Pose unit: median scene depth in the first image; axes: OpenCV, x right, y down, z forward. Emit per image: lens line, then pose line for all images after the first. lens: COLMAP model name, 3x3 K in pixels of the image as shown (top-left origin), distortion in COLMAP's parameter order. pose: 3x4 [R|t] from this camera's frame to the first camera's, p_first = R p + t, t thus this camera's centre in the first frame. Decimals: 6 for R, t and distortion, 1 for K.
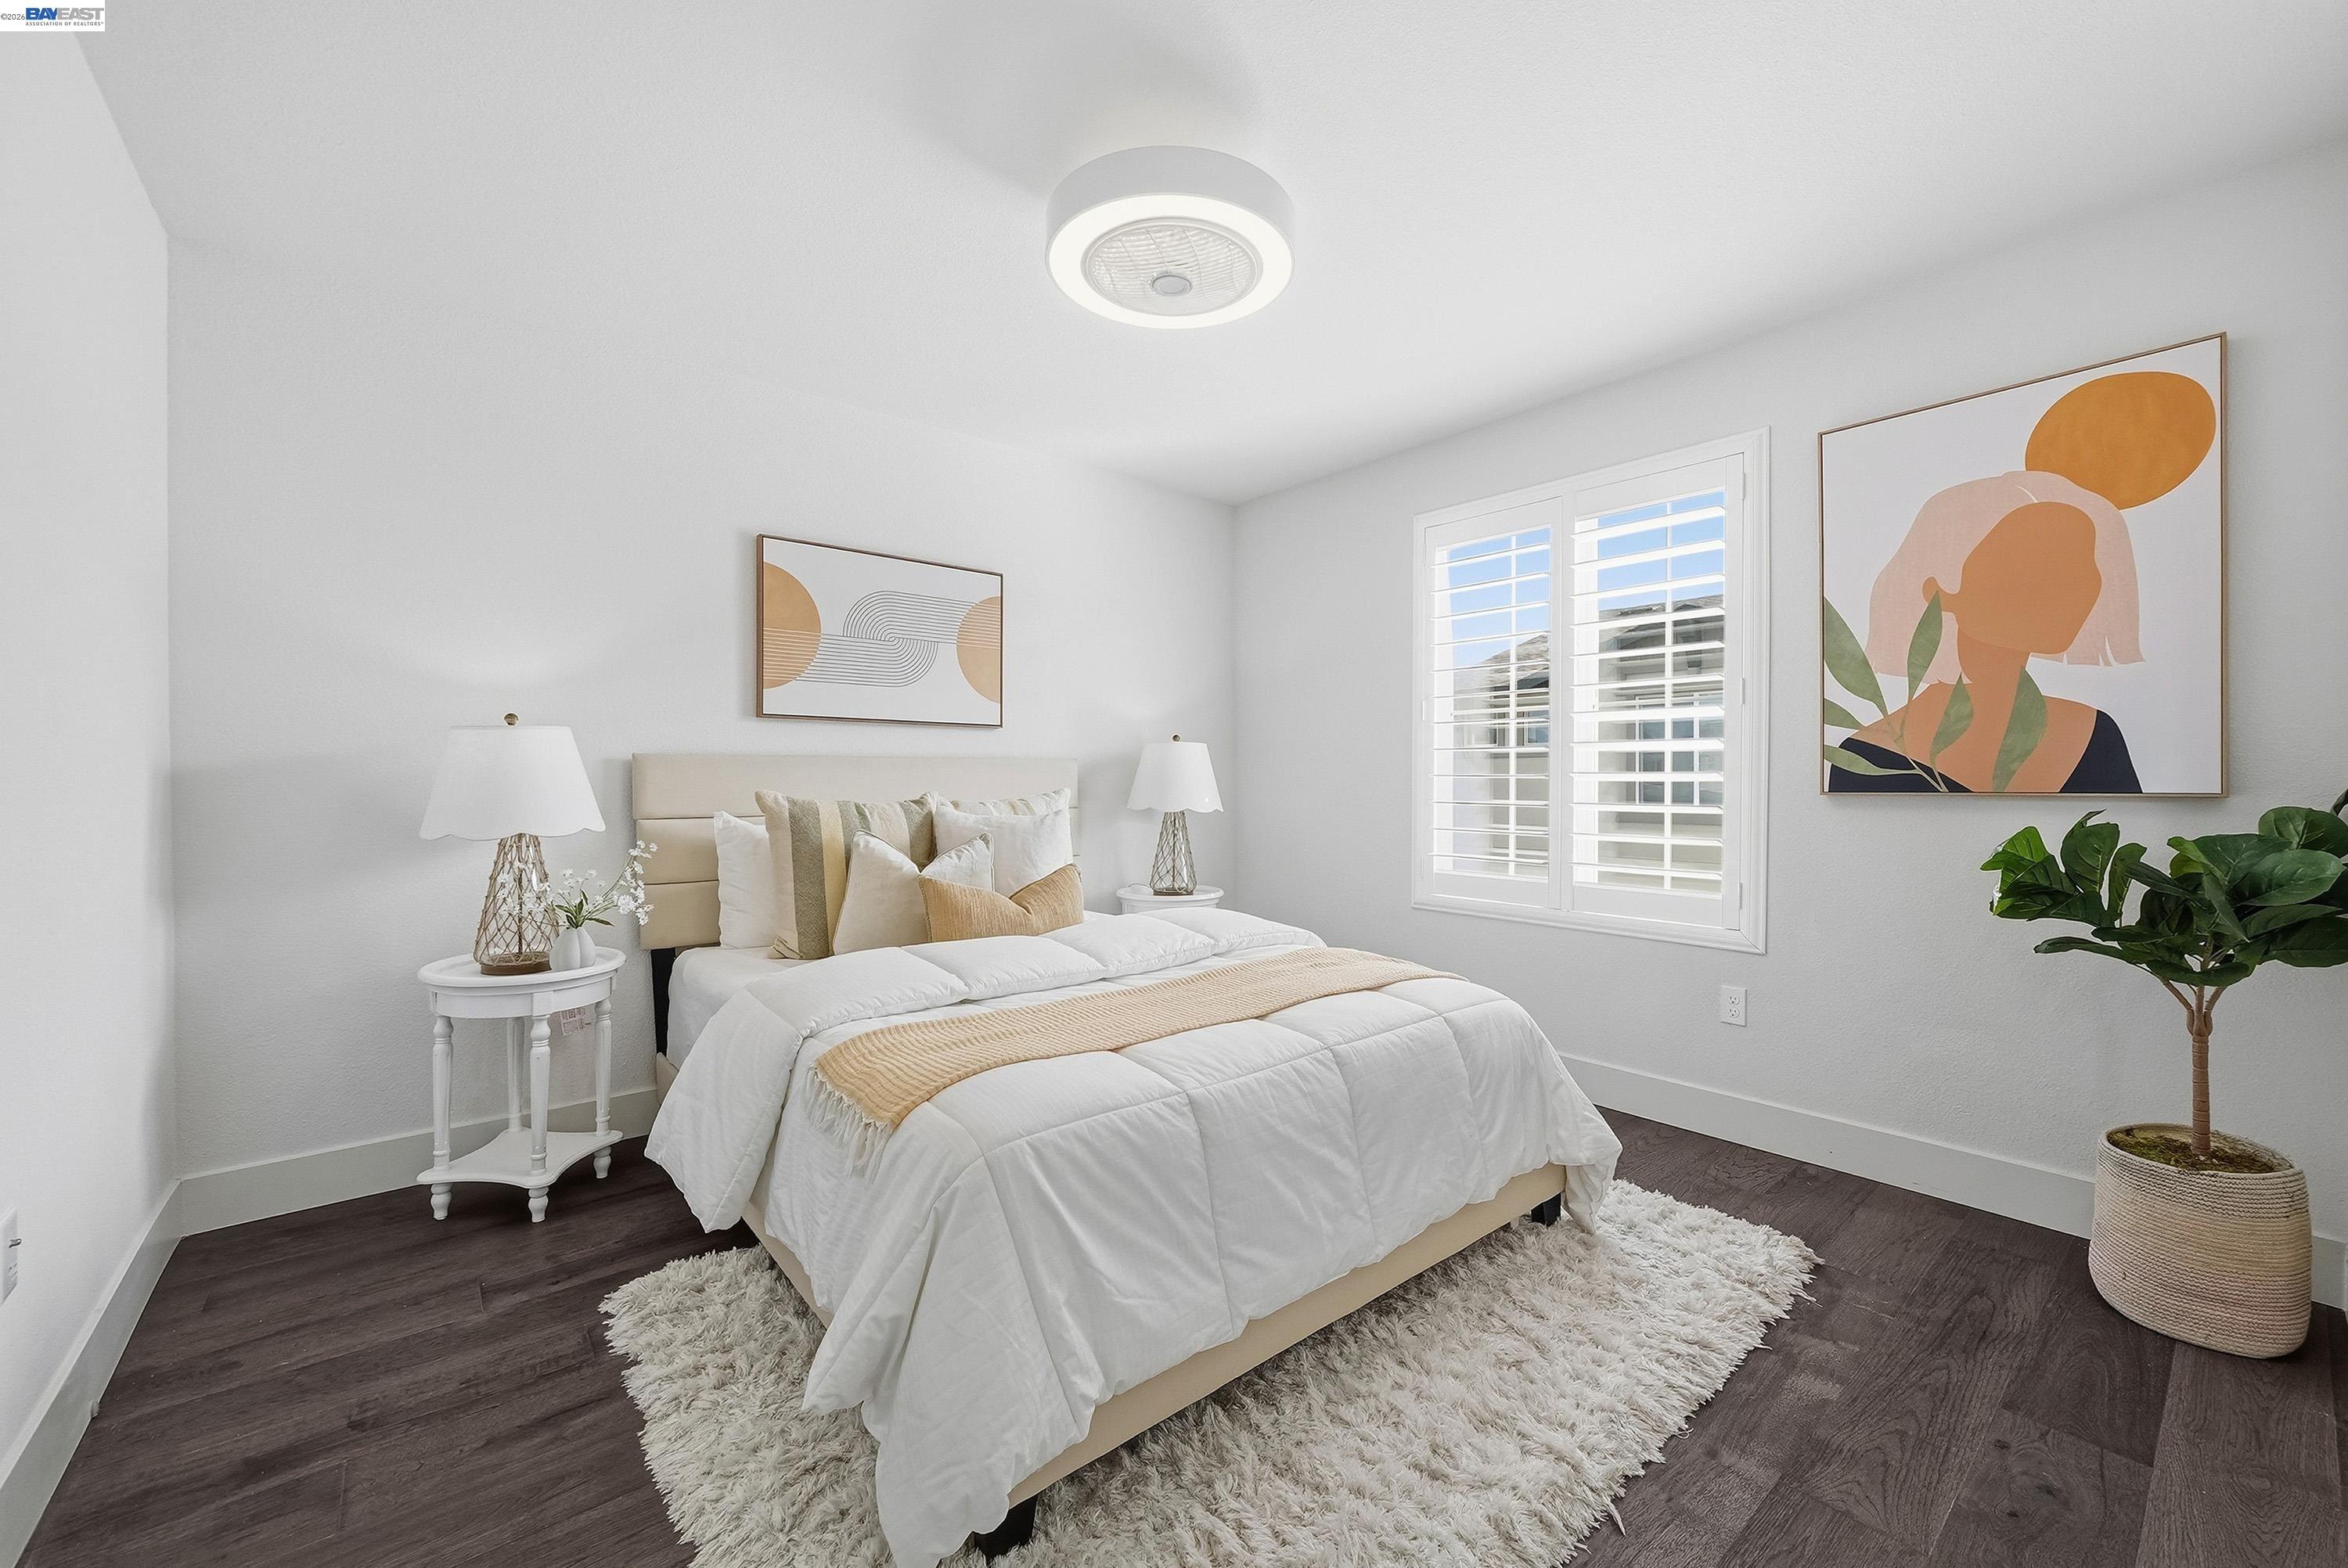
lens RADIAL K [[935.9, 0, 1172.0], [0, 935.9, 783.6], [0, 0, 1]] dist [-0.004316, 0.000196]
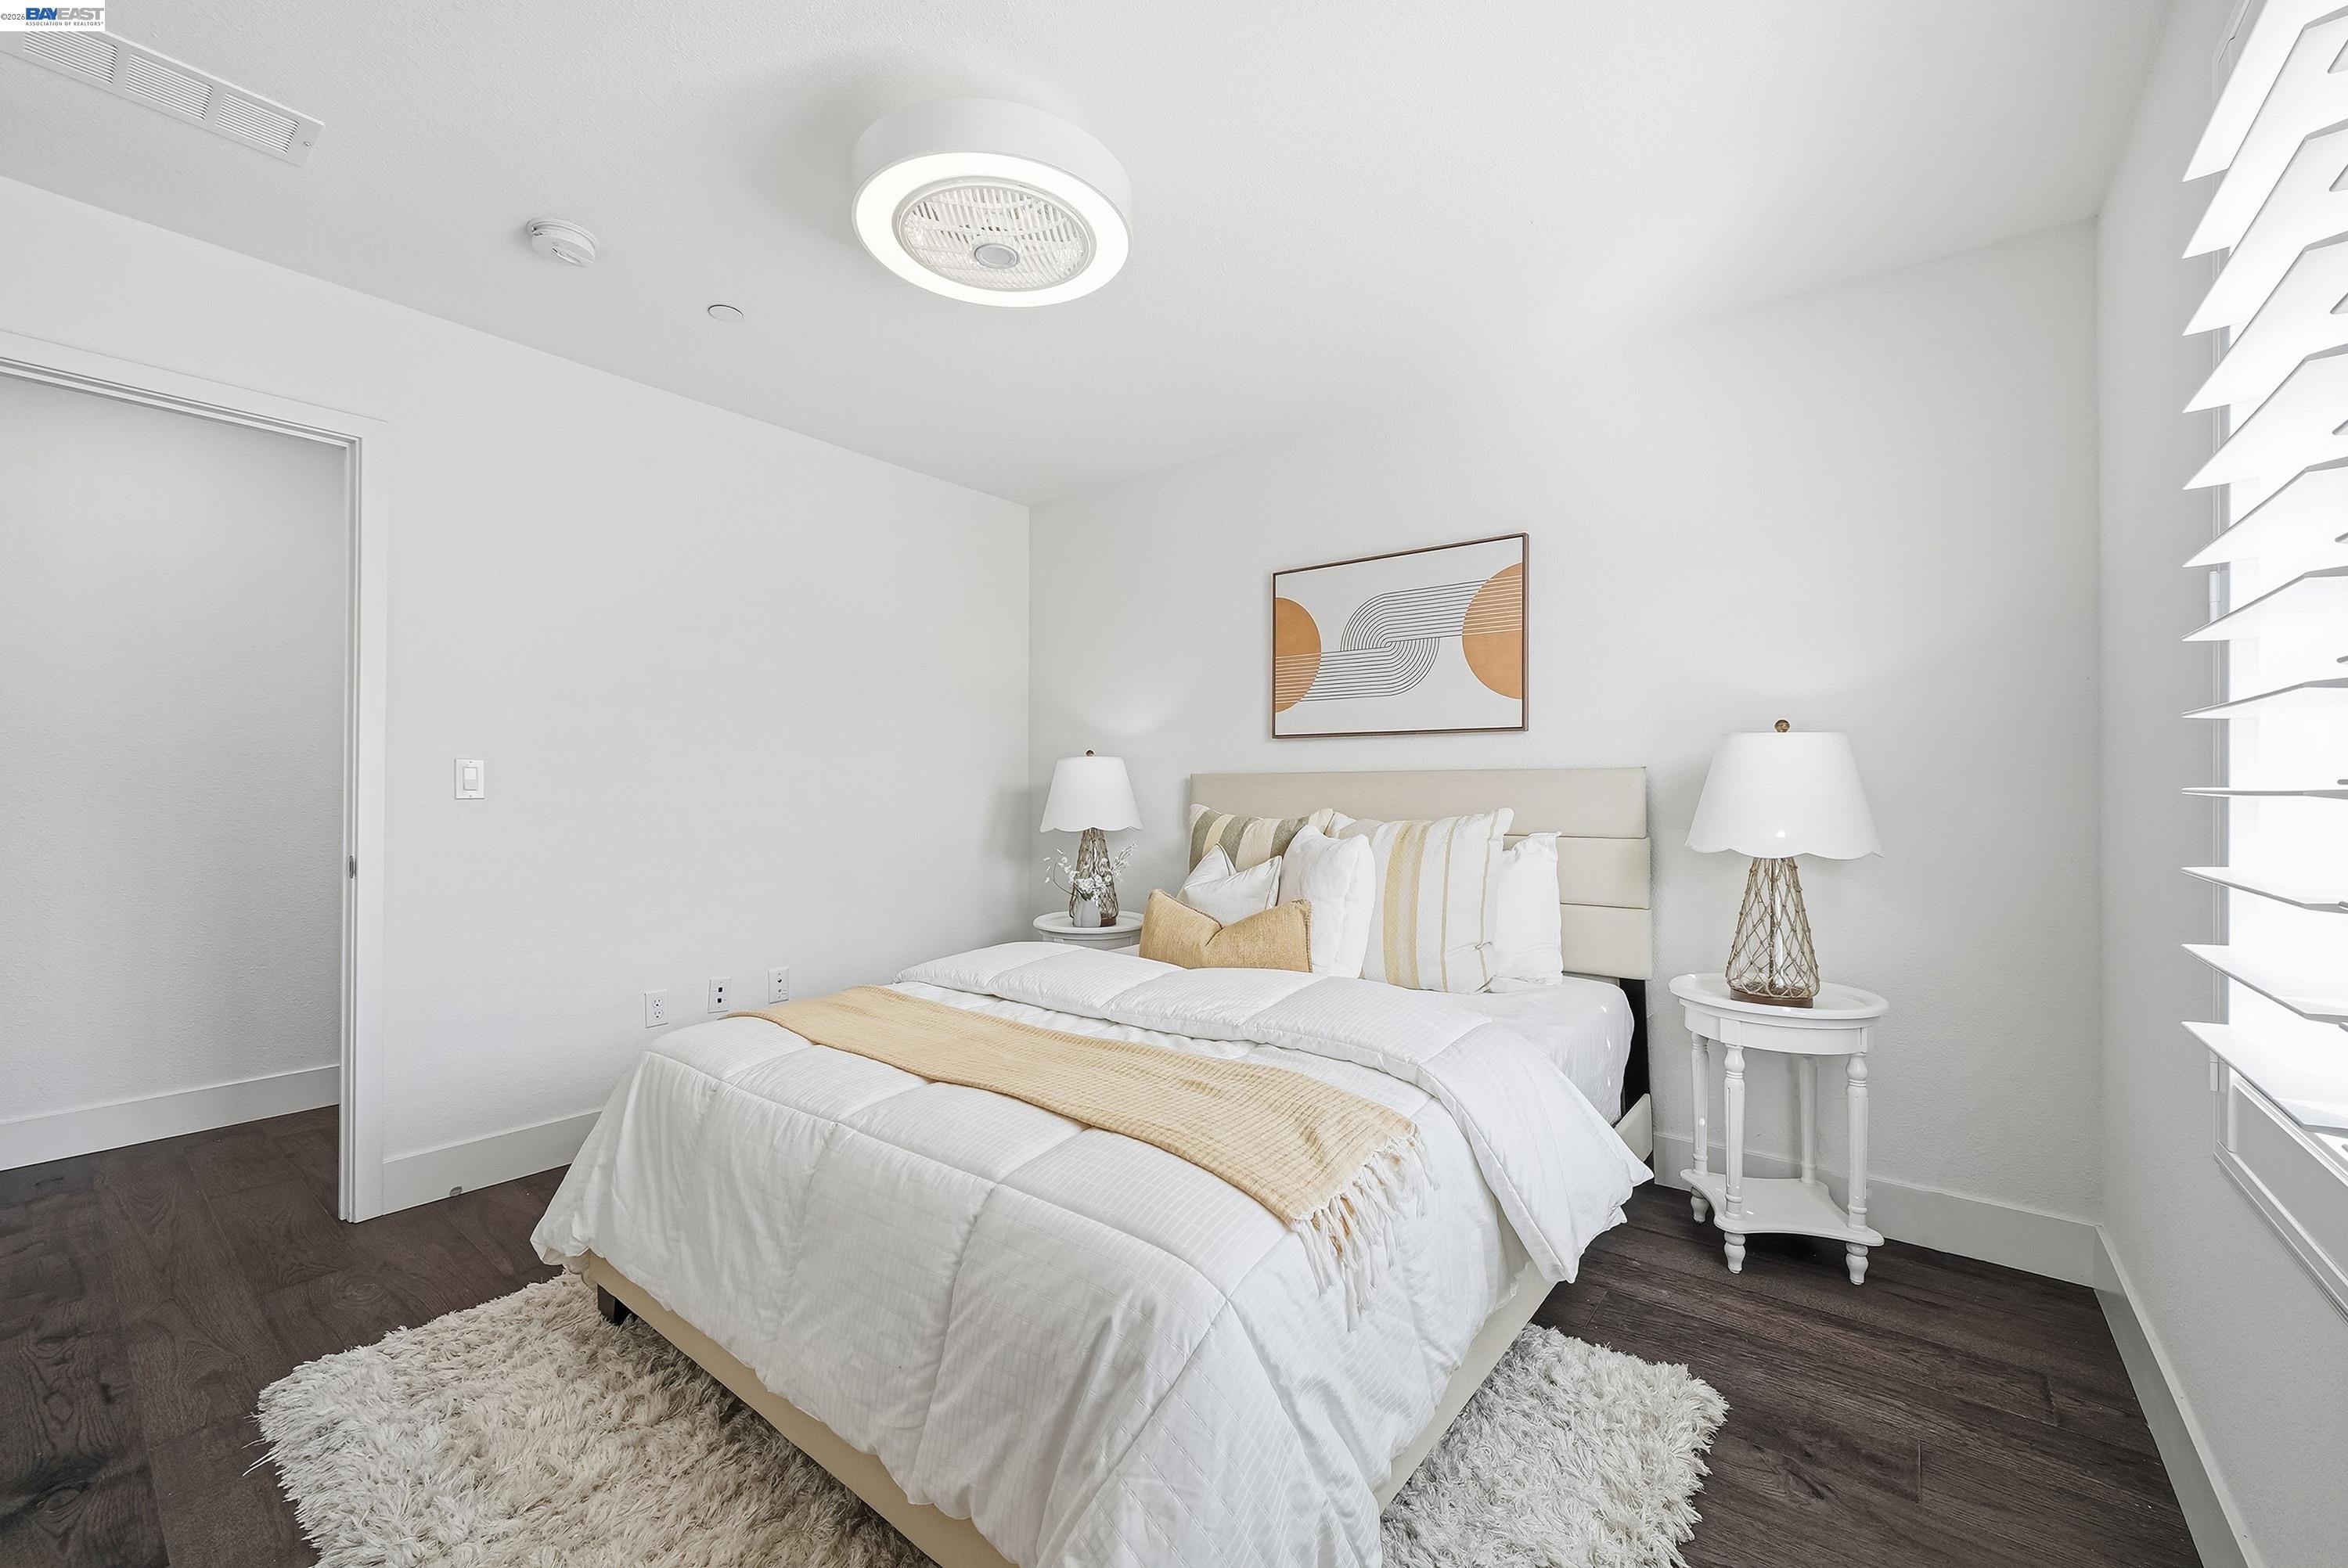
lens RADIAL K [[935.9, 0, 1167.4], [0, 935.9, 773.9], [0, 0, 1]] dist [-0.004316, 0.000196]
pose [[0.198101, -0.024812, -0.979868, 0.533478], [-0.021272, 0.999335, -0.029605, 0.004444], [0.979951, 0.026708, 0.197442, 0.585502]]
